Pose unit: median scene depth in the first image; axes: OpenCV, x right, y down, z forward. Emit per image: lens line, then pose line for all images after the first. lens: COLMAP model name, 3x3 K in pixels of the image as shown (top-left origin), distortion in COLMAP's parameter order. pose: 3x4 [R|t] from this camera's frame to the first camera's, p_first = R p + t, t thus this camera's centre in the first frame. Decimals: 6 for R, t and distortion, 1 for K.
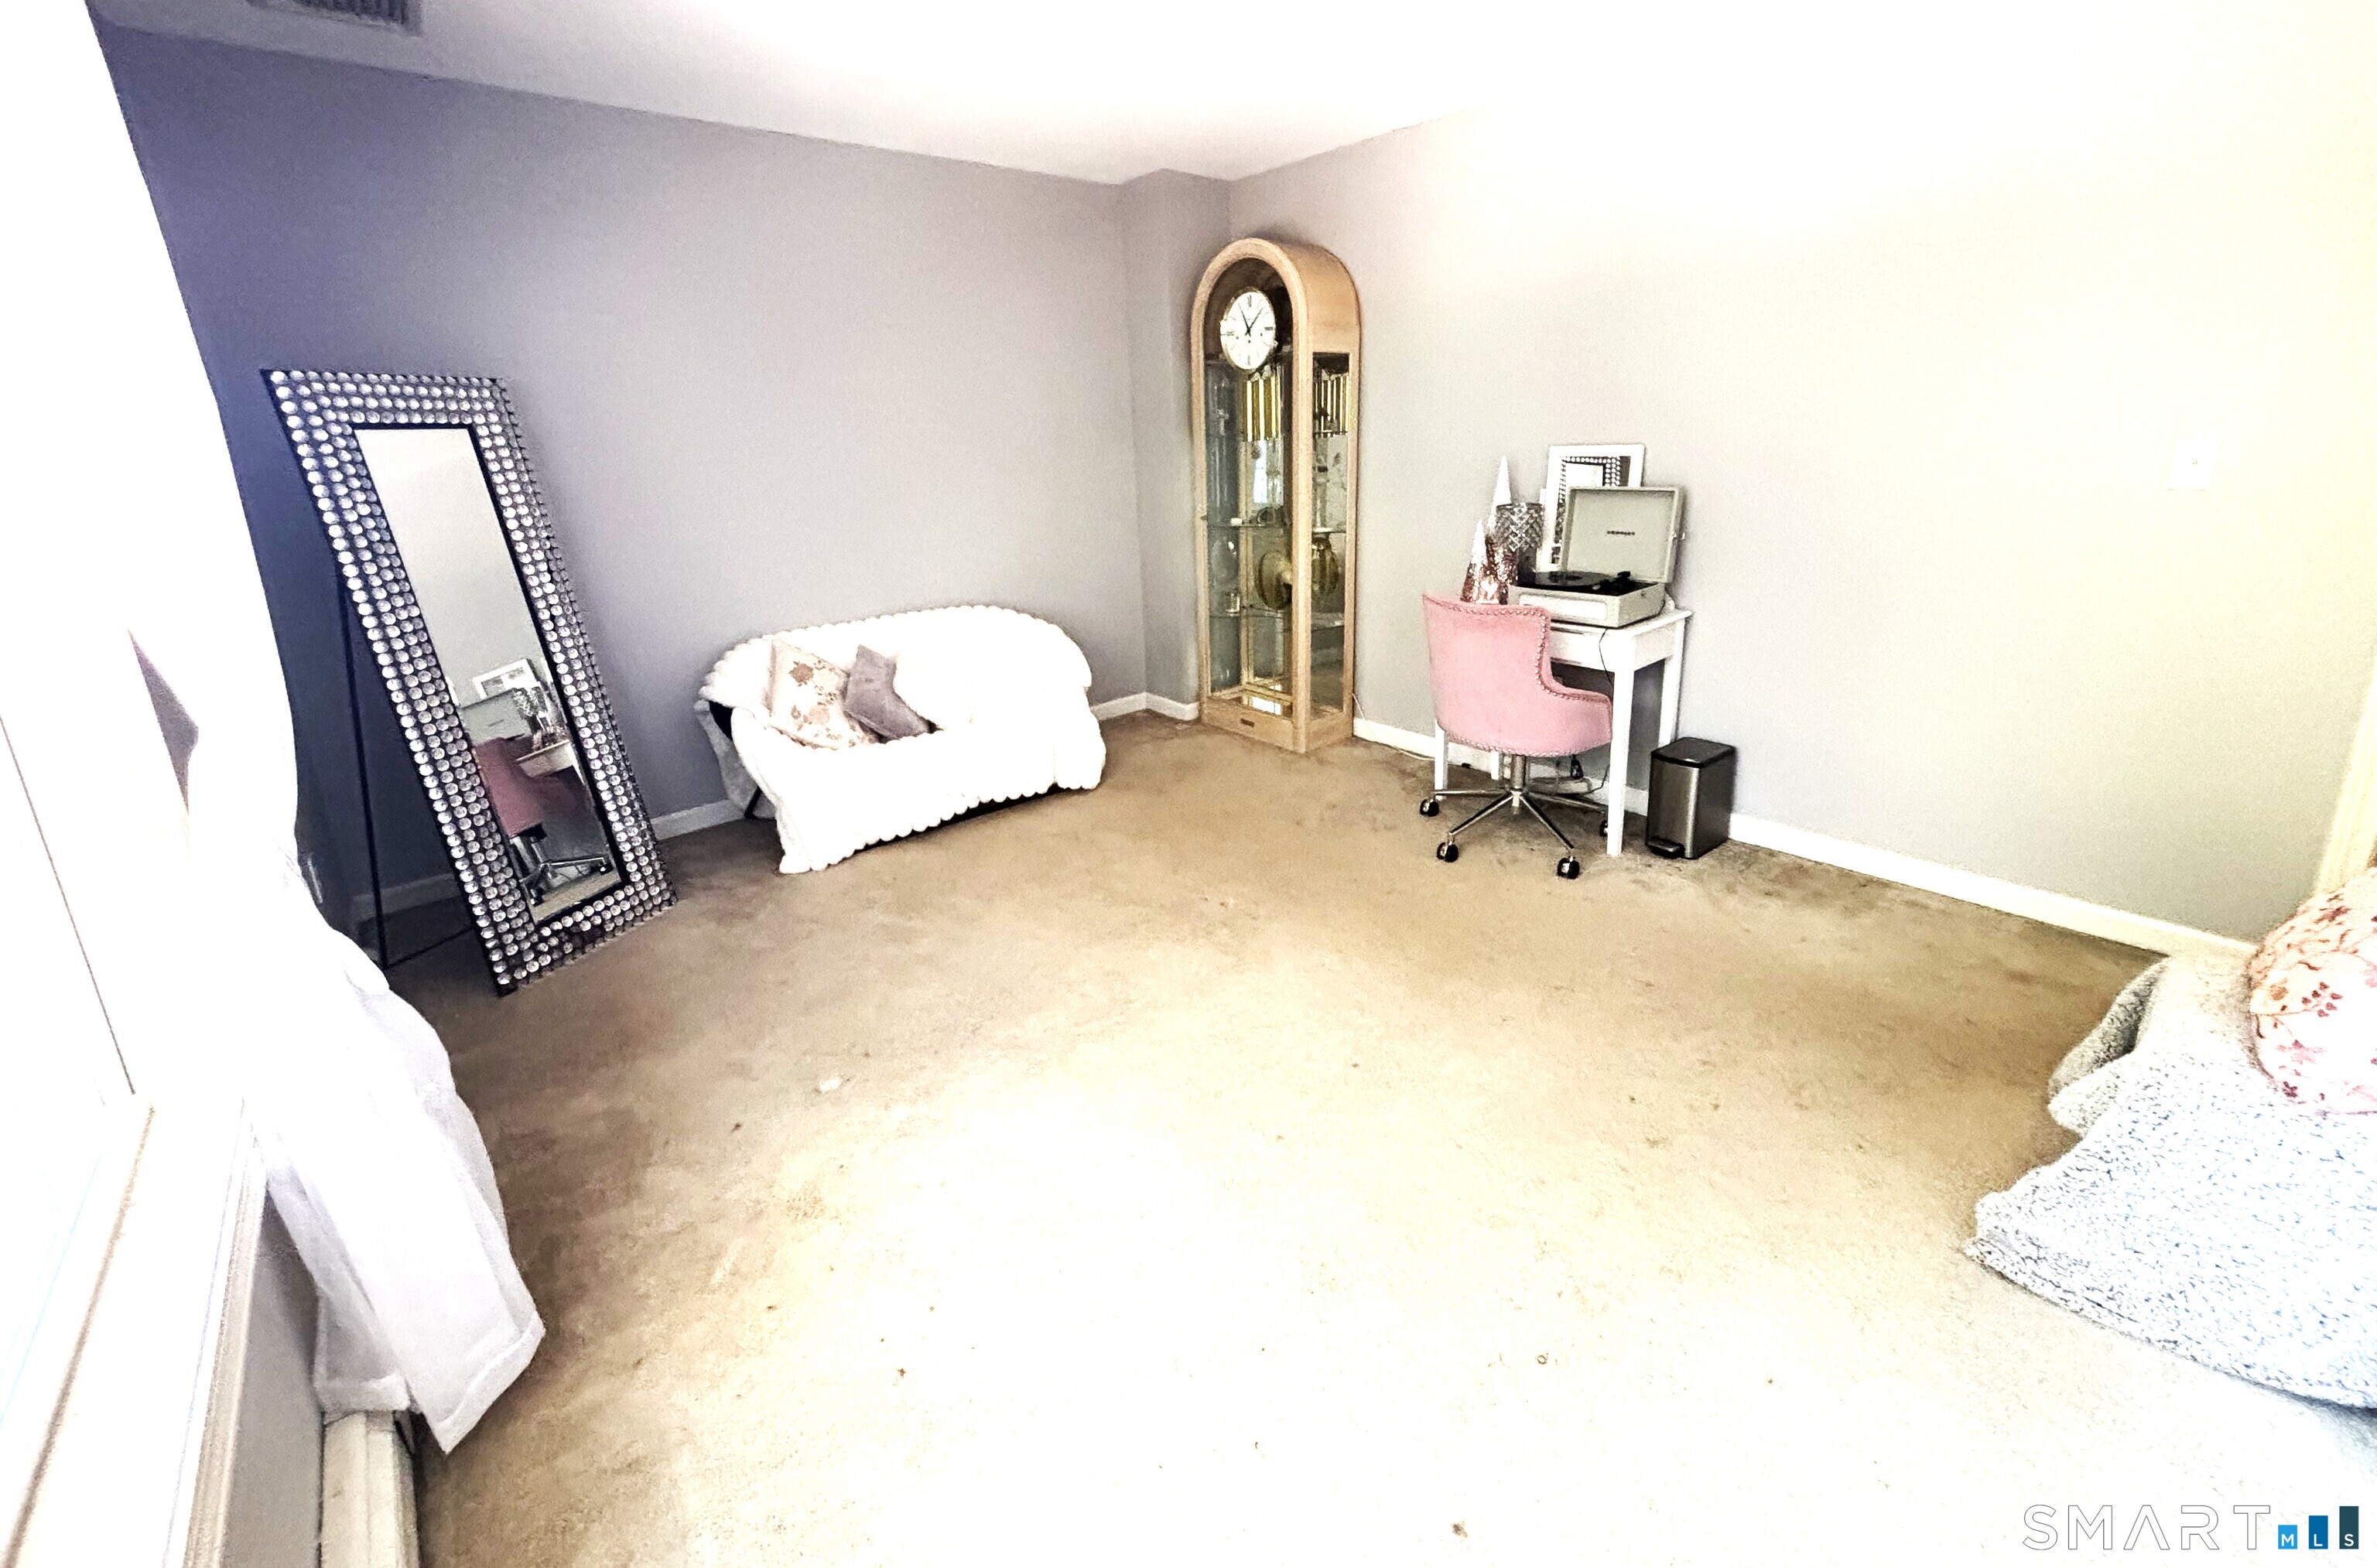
lens RADIAL K [[961.4, 0, 1185.7], [0, 961.4, 682.3], [0, 0, 1]] dist [-0.004513, -0.000896]
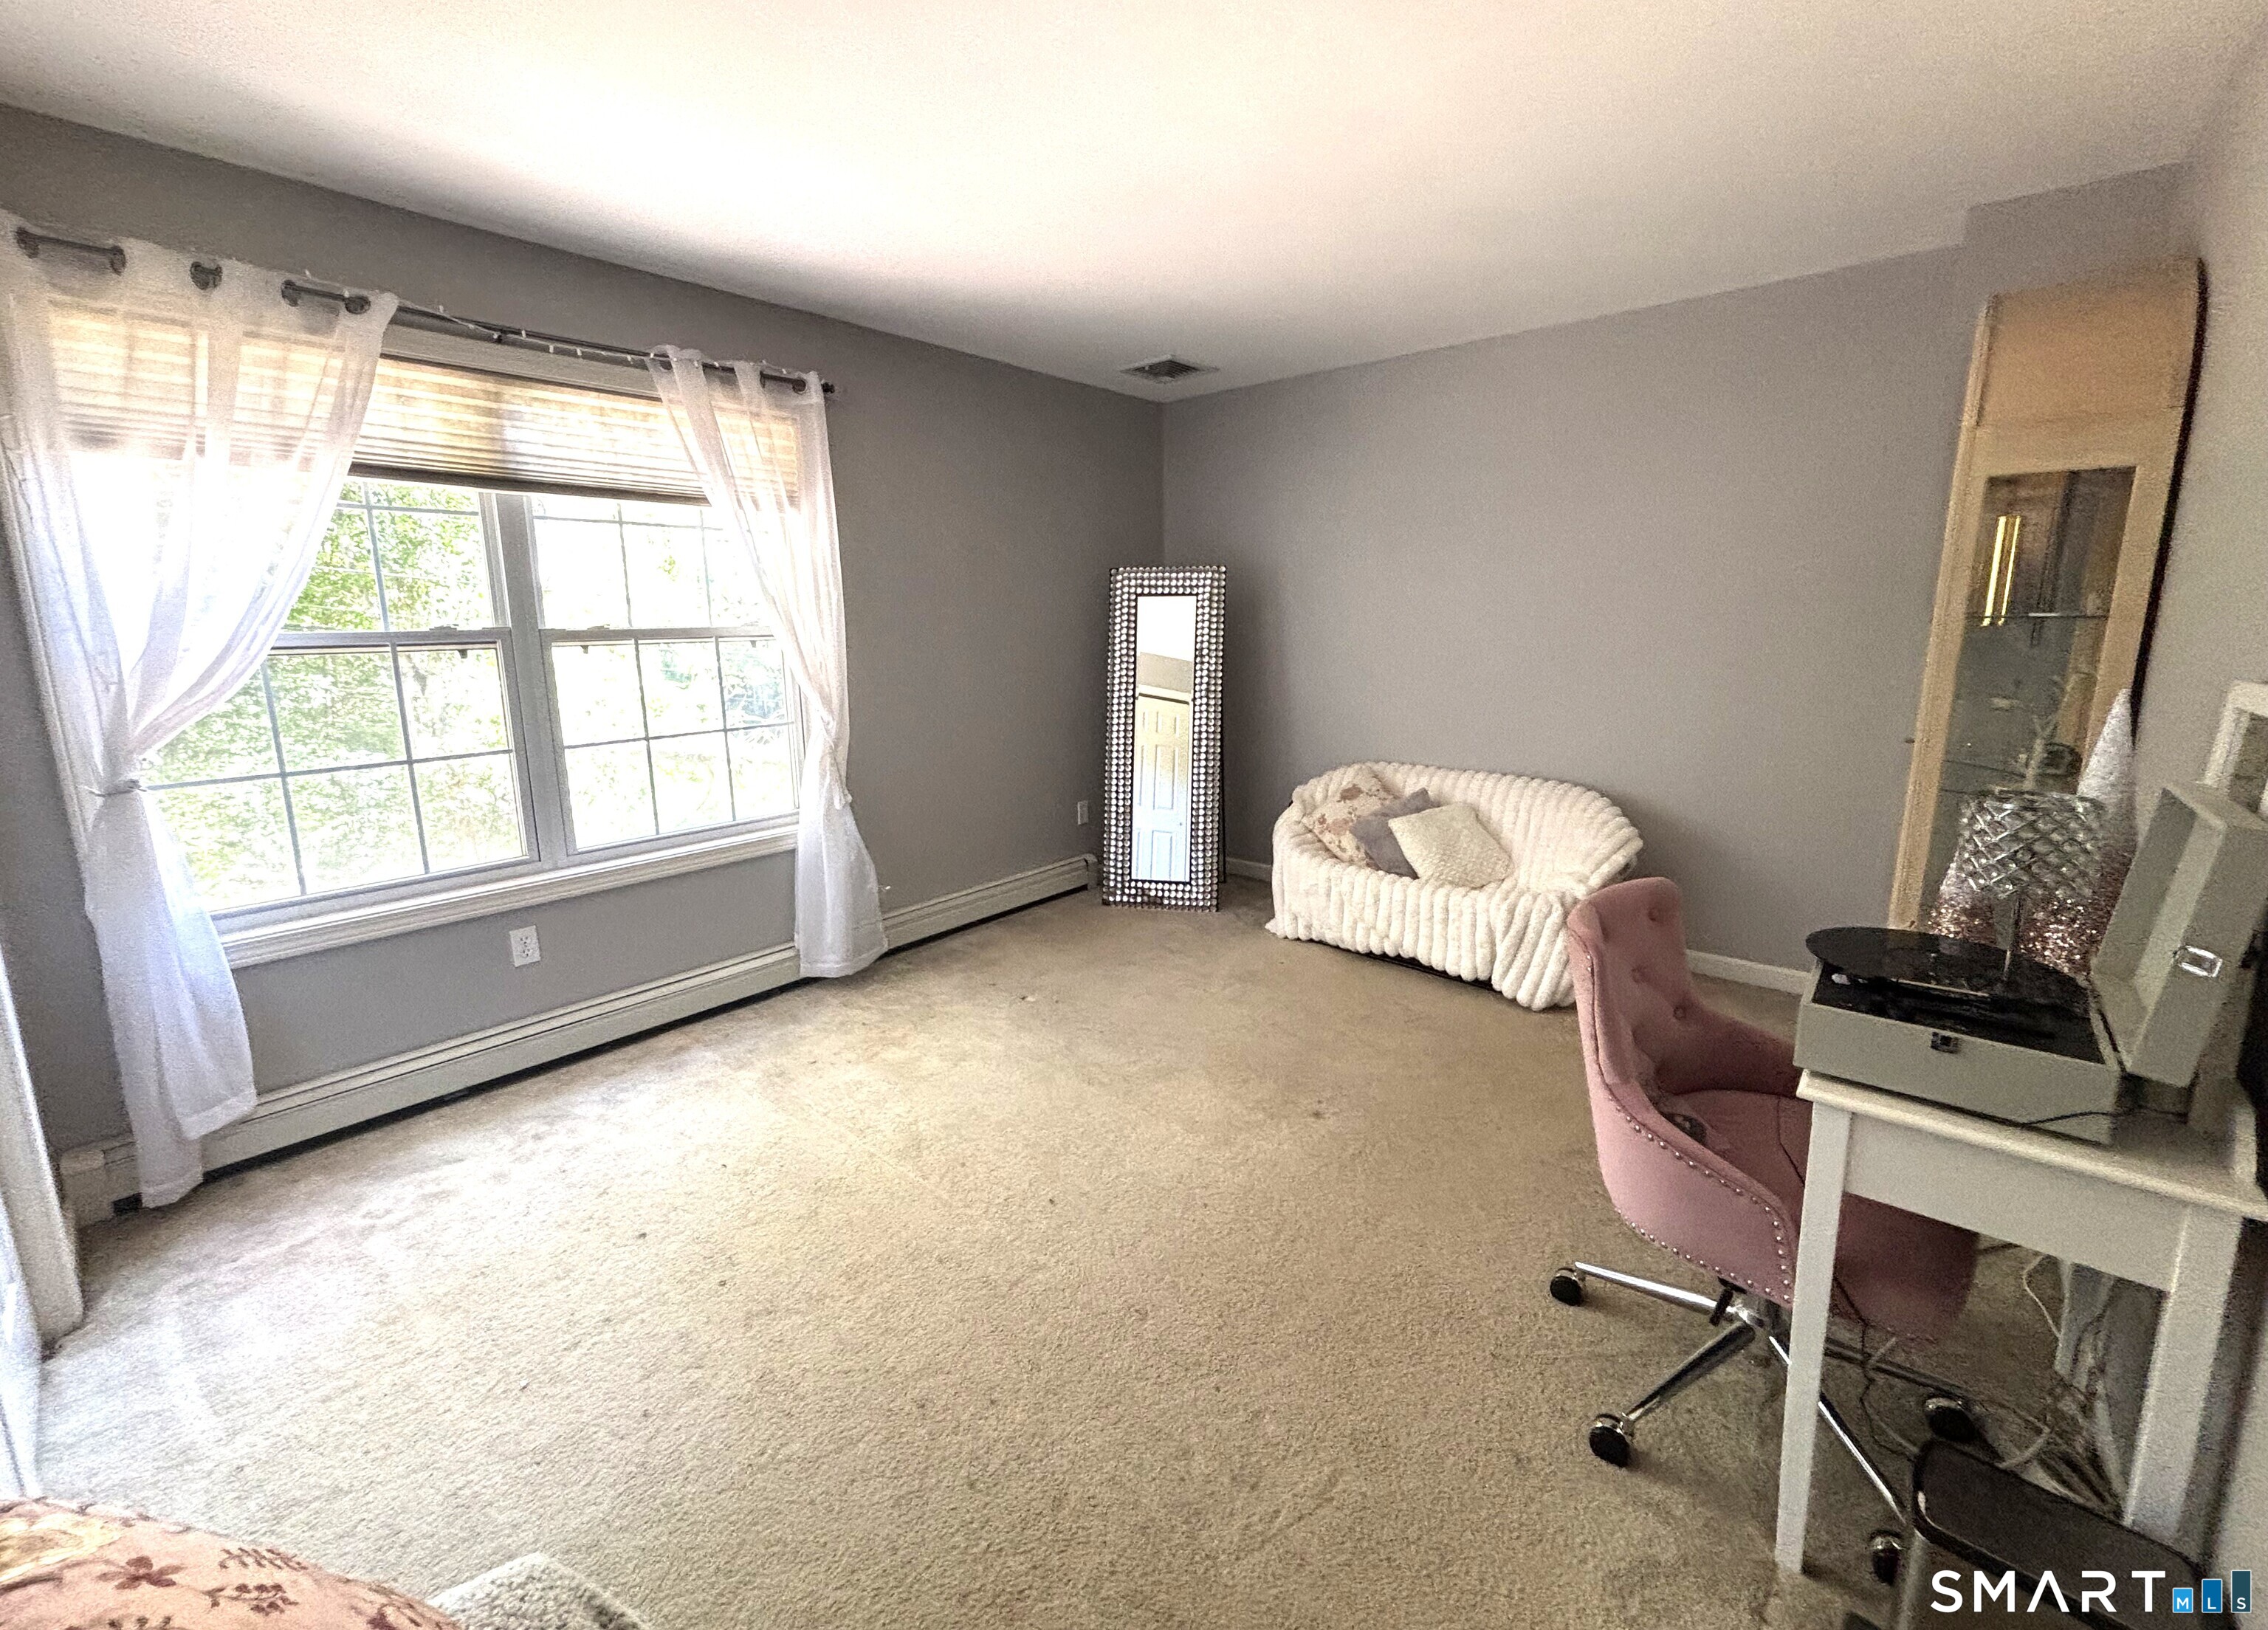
lens RADIAL K [[910.4, 0, 1140.2], [0, 910.4, 802.3], [0, 0, 1]] dist [-0.000299, -0.000019]
pose [[0.151985, 0.237006, -0.959546, 0.685698], [-0.250379, 0.948390, 0.194593, -0.159788], [0.956144, 0.210675, 0.203482, 0.511347]]
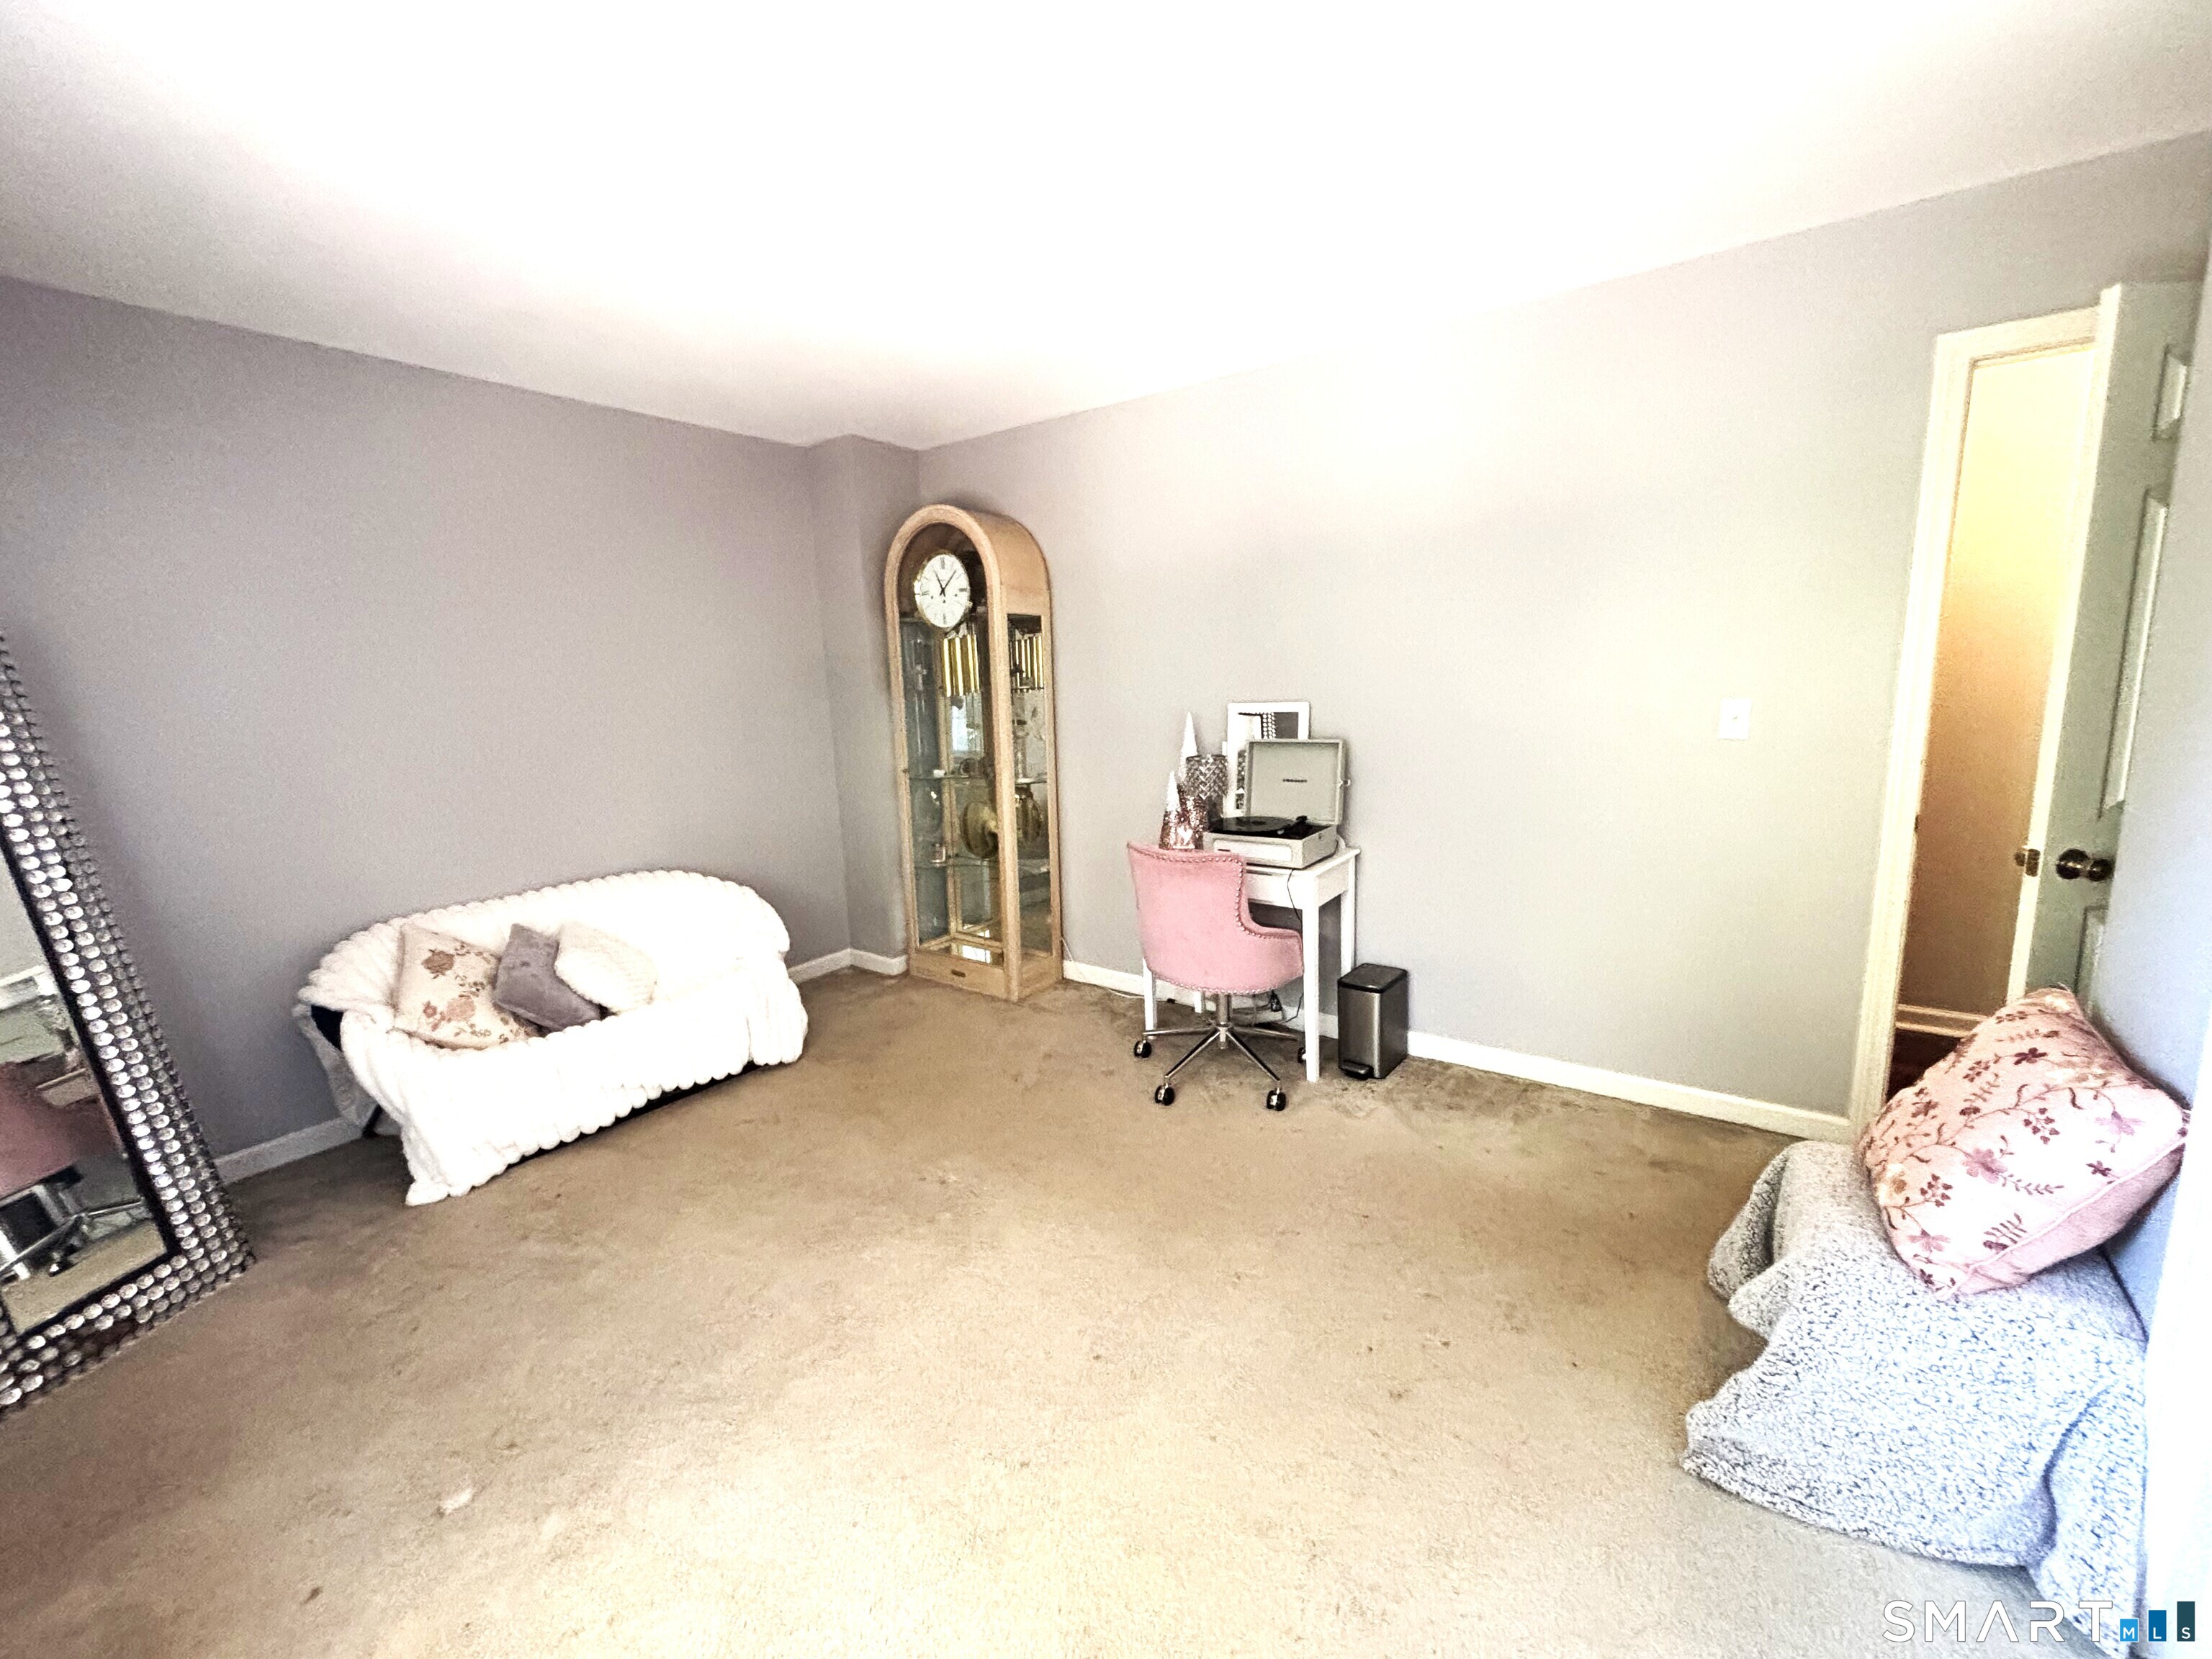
lens RADIAL K [[899.8, 0, 1106.0], [0, 899.8, 829.5], [0, 0, 1]] dist [-0.002871, -0.000239]
pose [[0.970916, -0.033573, 0.237054, -0.004430], [0.055405, 0.994750, -0.086043, -0.025469], [-0.232920, 0.096675, 0.967679, 0.066473]]
